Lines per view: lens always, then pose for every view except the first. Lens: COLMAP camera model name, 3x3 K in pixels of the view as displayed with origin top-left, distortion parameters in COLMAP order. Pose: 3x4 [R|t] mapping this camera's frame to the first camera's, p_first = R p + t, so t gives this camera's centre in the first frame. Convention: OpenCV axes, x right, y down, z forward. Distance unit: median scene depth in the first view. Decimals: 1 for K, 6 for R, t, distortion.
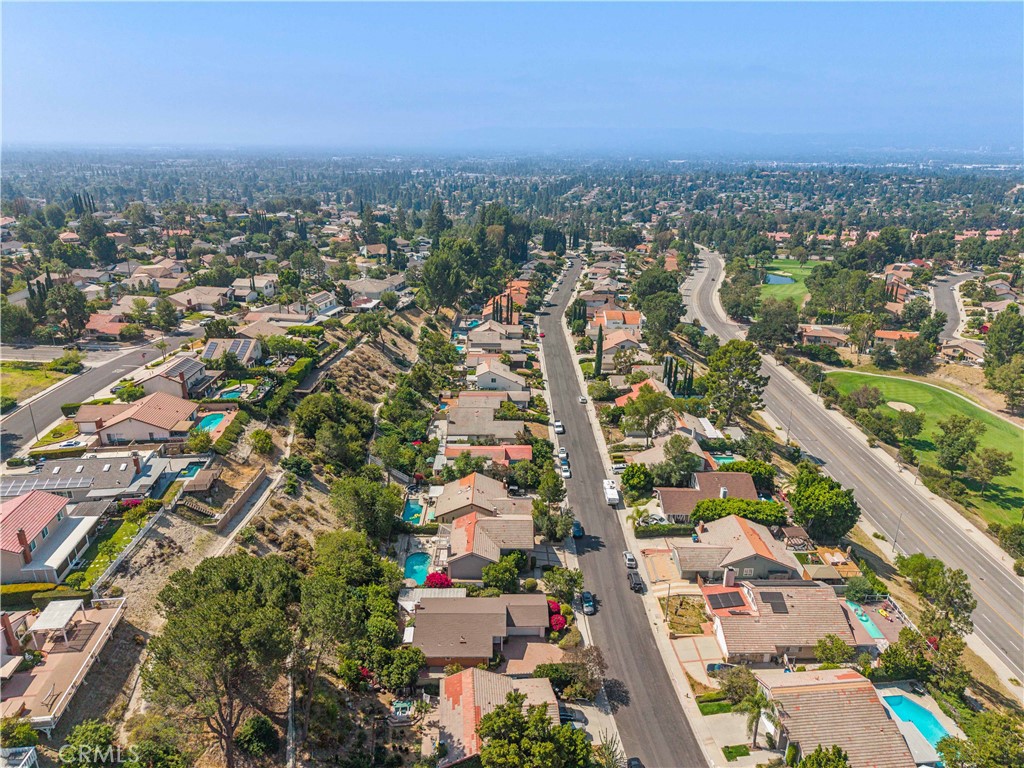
lens RADIAL K [[684.0, 0, 510.5], [0, 684.0, 384.5], [0, 0, 1]] dist [0.028845, -0.031160]
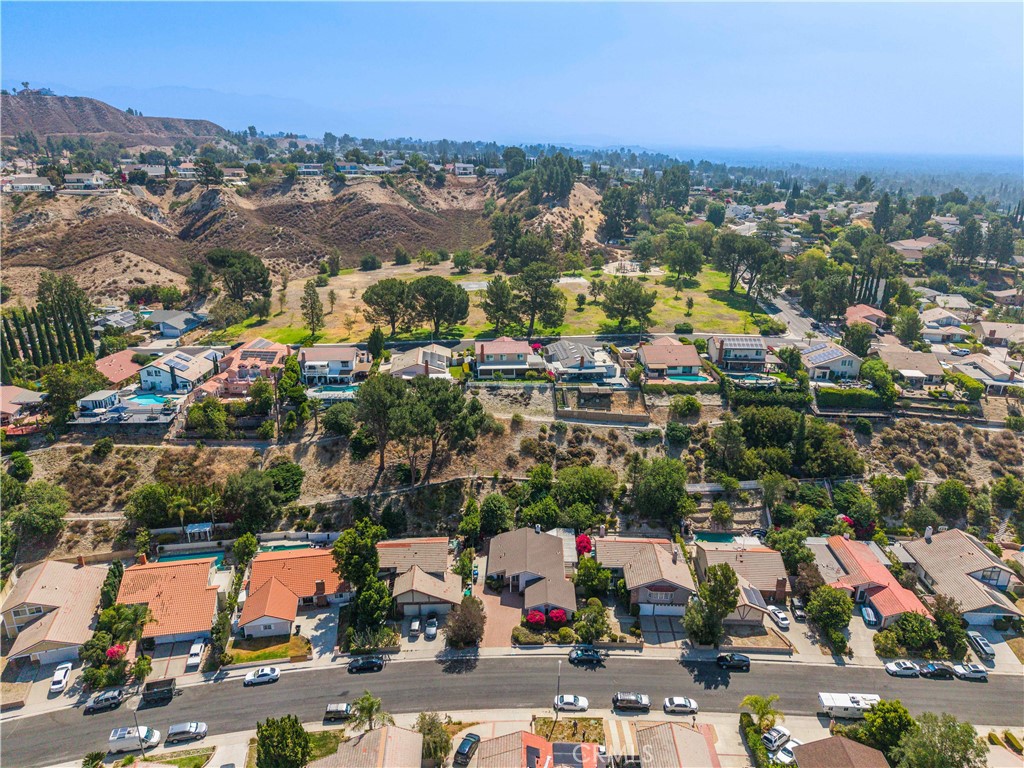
lens RADIAL K [[689.3, 0, 510.0], [0, 689.3, 372.3], [0, 0, 1]] dist [0.050401, -0.058198]
pose [[-0.038669, 0.314295, -0.948538, 0.807590], [-0.353224, 0.883664, 0.307199, -0.240707], [0.934739, 0.346925, 0.076846, 0.658647]]
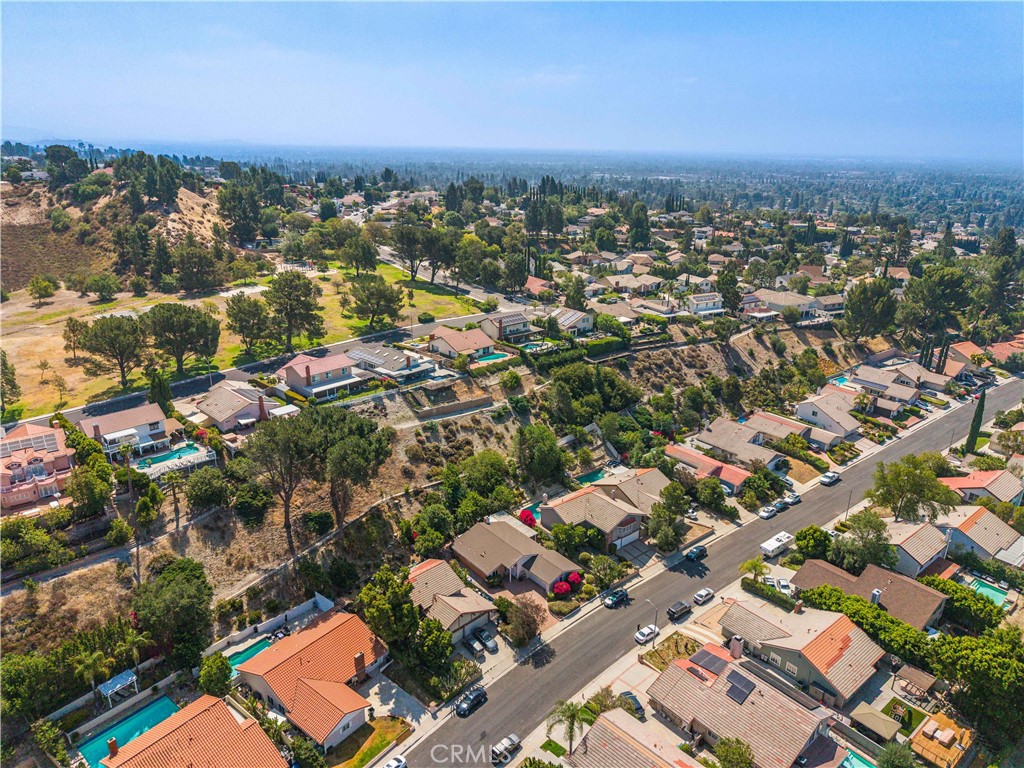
lens RADIAL K [[689.3, 0, 510.0], [0, 689.3, 372.3], [0, 0, 1]] dist [0.050401, -0.058198]
pose [[0.627339, 0.250005, -0.737525, 0.648335], [-0.273184, 0.957532, 0.092212, -0.055329], [0.729257, 0.143631, 0.668995, 0.129117]]
